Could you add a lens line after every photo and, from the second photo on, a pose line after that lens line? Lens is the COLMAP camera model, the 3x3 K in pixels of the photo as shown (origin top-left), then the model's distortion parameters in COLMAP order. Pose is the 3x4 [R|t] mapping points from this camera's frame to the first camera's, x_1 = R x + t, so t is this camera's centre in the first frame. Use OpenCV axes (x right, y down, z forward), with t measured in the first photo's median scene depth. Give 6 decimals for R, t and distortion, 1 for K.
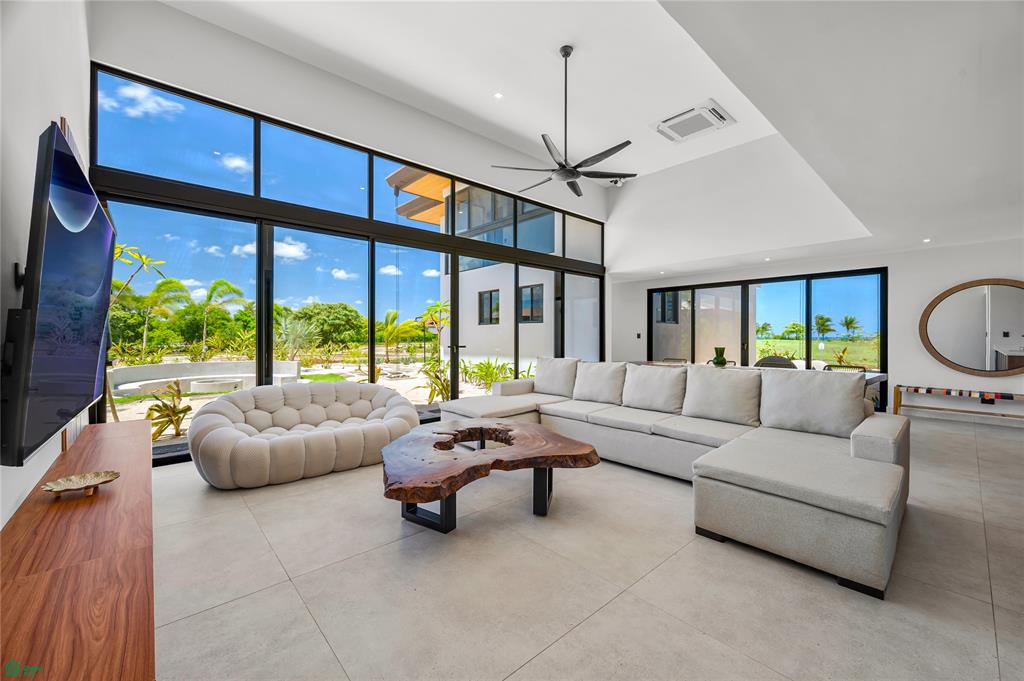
lens RADIAL K [[405.5, 0, 511.3], [0, 405.5, 335.8], [0, 0, 1]] dist [-0.003262, 0.000377]
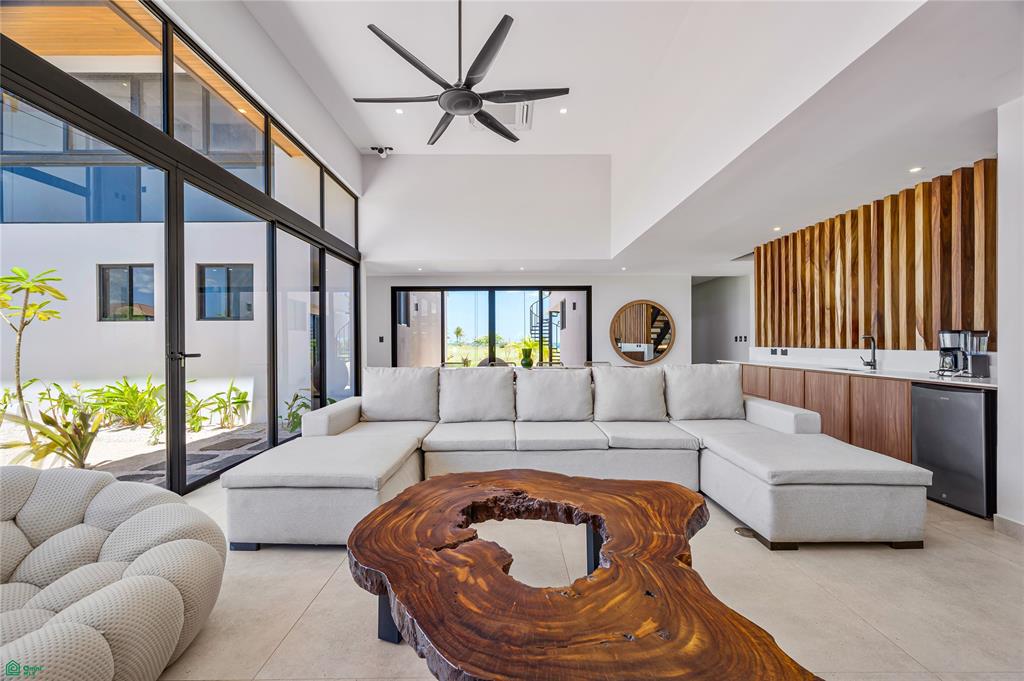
lens RADIAL K [[405.5, 0, 511.7], [0, 405.5, 344.1], [0, 0, 1]] dist [-0.003262, 0.000377]
pose [[0.665748, -0.007579, 0.746138, -0.223484], [0.004904, 0.999971, 0.005781, 0.010329], [-0.746160, -0.000190, 0.665766, 0.318943]]
